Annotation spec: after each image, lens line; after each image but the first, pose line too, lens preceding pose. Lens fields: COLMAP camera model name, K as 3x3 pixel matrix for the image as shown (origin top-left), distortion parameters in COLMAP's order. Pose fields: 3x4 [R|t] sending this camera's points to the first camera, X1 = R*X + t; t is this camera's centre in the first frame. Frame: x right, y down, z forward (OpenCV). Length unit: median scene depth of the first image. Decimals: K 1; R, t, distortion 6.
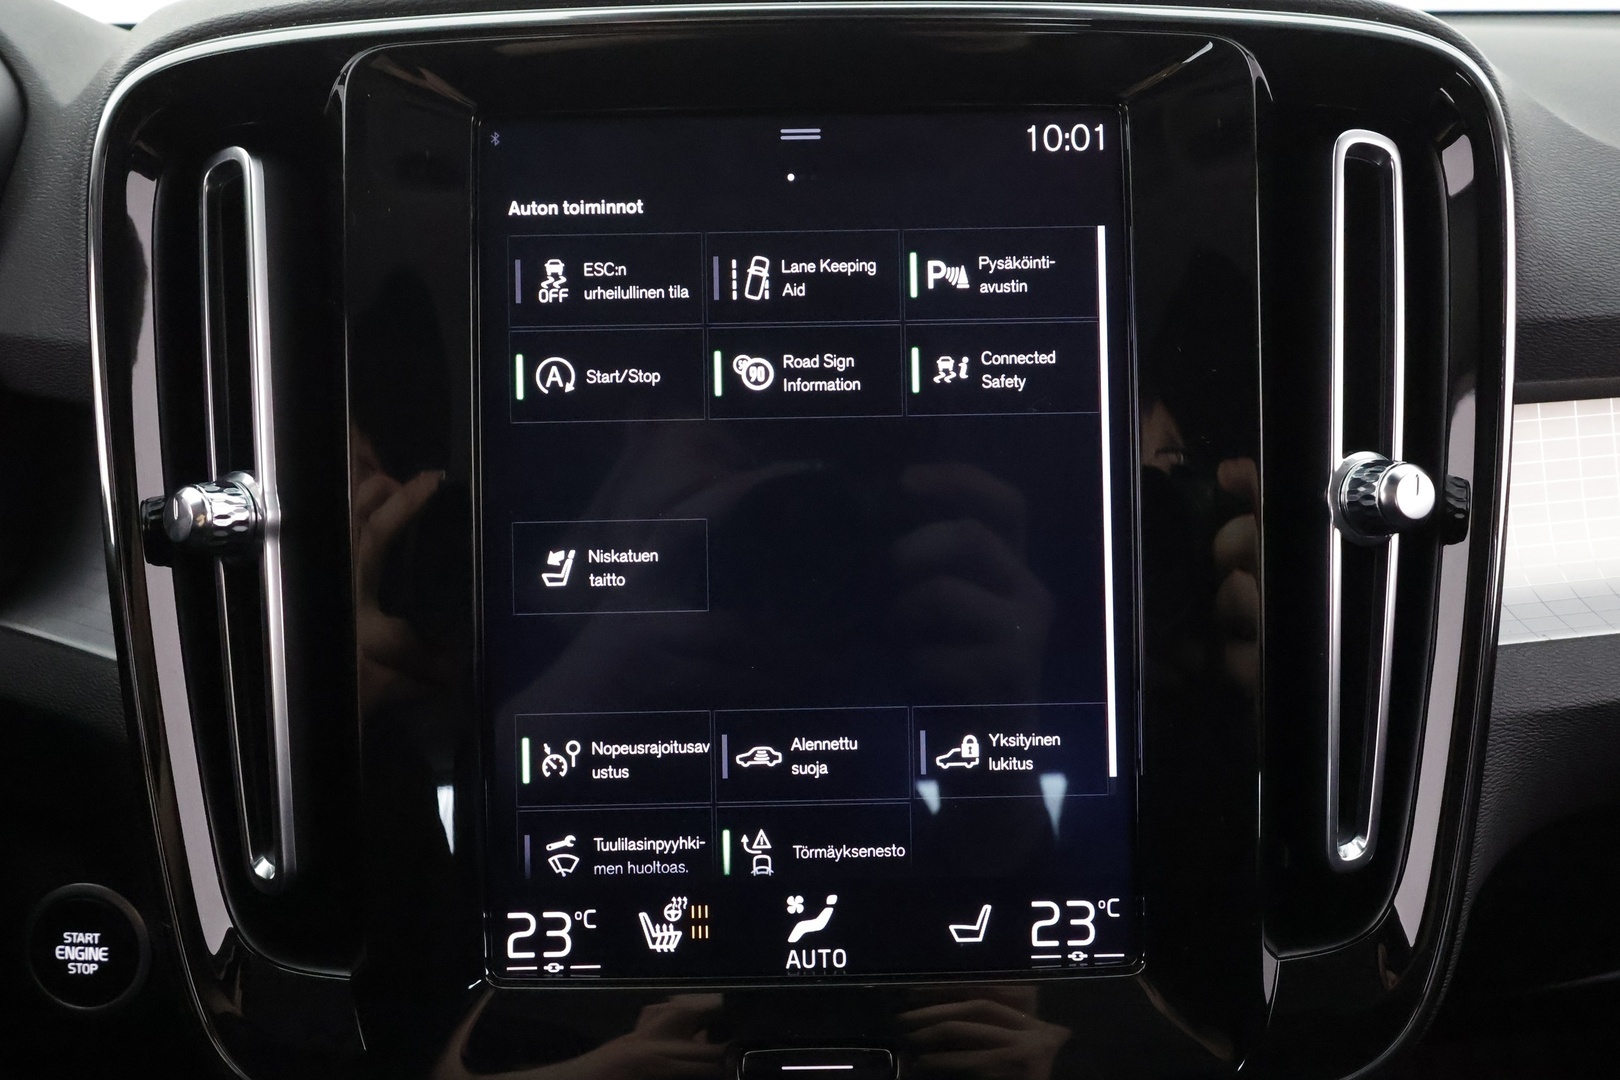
lens RADIAL K [[1236.1, 0, 810.0], [0, 1236.1, 543.8], [0, 0, 1]] dist [0.005823, 0.002686]
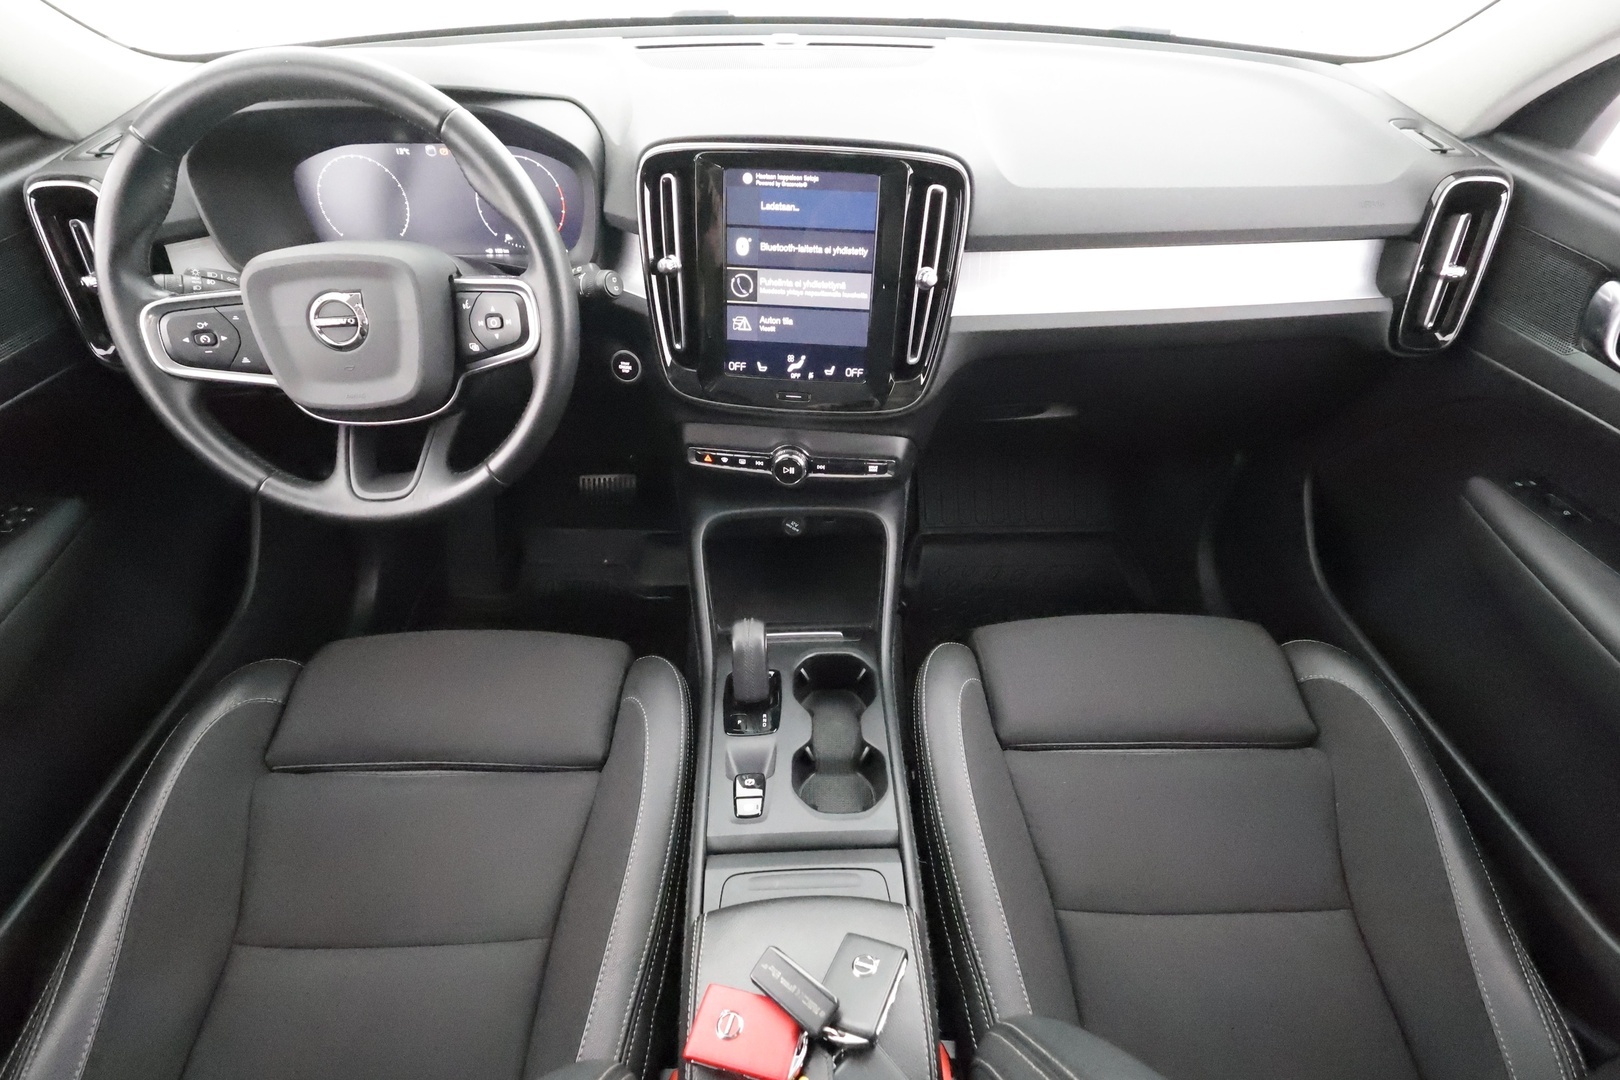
lens RADIAL K [[773.1, 0, 809.7], [0, 773.1, 544.3], [0, 0, 1]] dist [-0.003842, 0.004481]
pose [[0.994529, 0.087335, -0.057320, 0.280831], [-0.056802, 0.912589, 0.404914, -0.261916], [0.087673, -0.399443, 0.912556, -1.896402]]
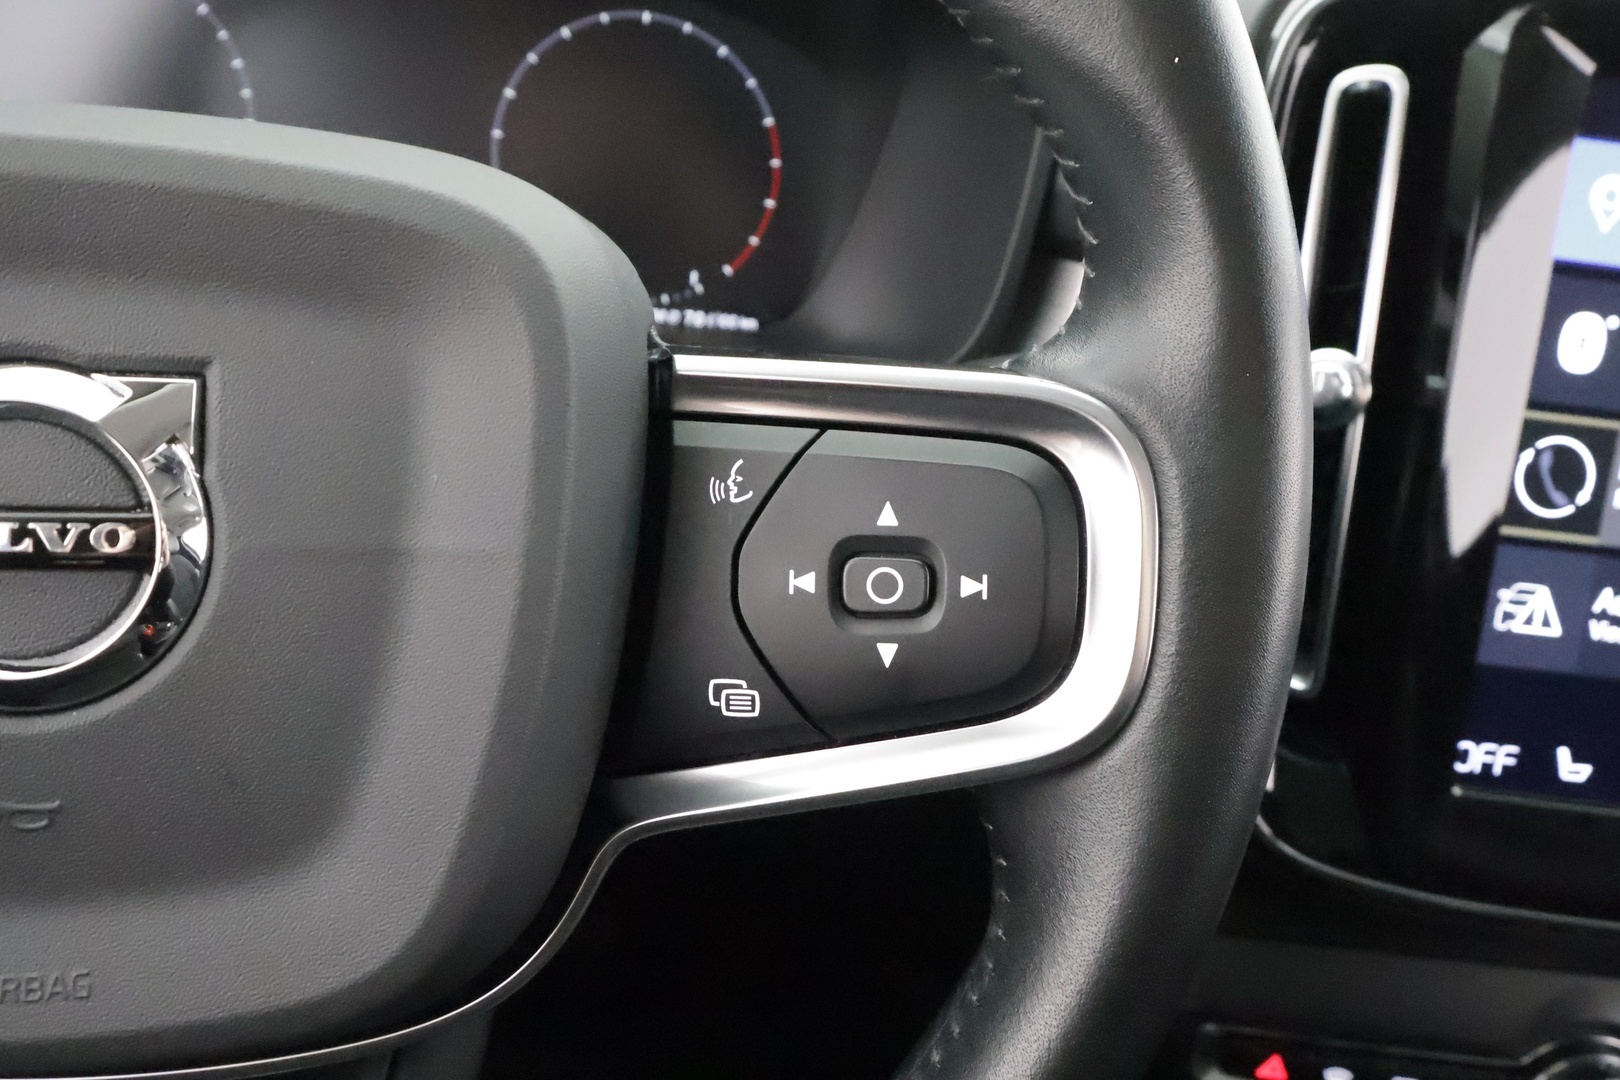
lens RADIAL K [[1295.9, 0, 809.3], [0, 1295.9, 540.8], [0, 0, 1]] dist [0.004452, -0.010164]
pose [[0.990022, 0.130876, 0.052232, -0.997917], [-0.136968, 0.980852, 0.138451, 0.015956], [-0.033112, -0.144224, 0.988991, -0.238547]]
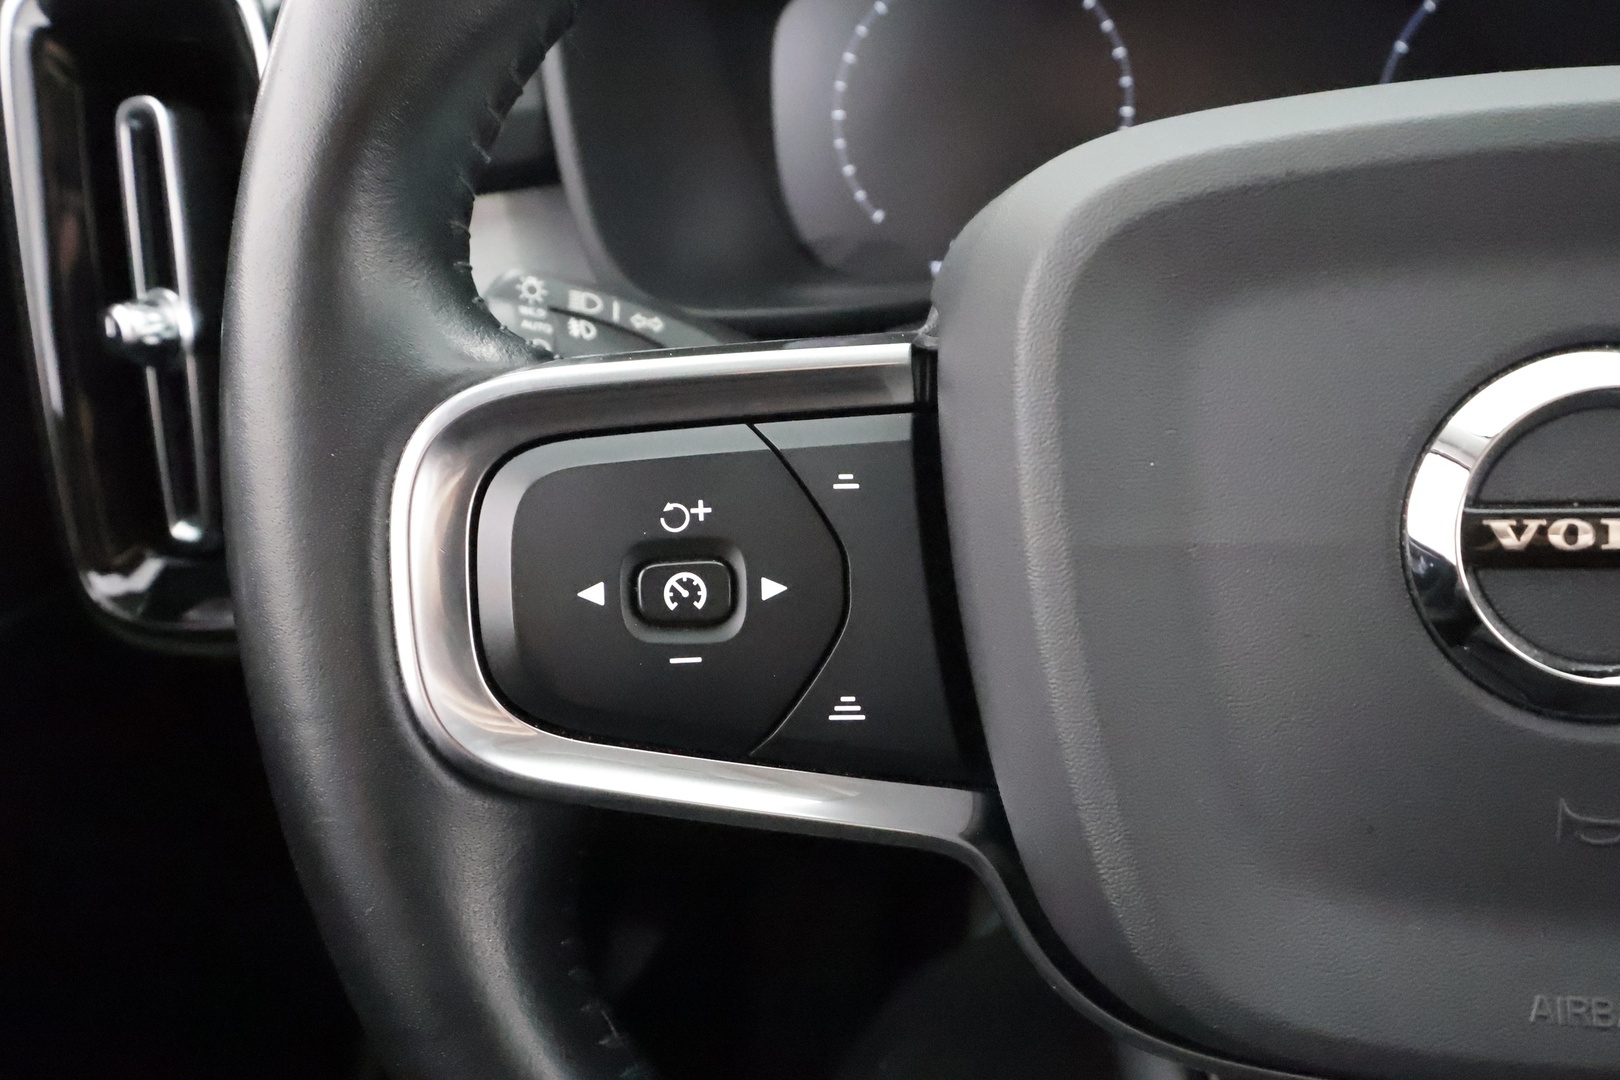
lens RADIAL K [[1295.9, 0, 802.3], [0, 1295.9, 540.1], [0, 0, 1]] dist [0.004452, -0.010164]
pose [[0.958843, 0.114767, -0.259709, -1.546365], [-0.067123, 0.980366, 0.185410, 0.071937], [0.275889, -0.160346, 0.947721, -0.263404]]
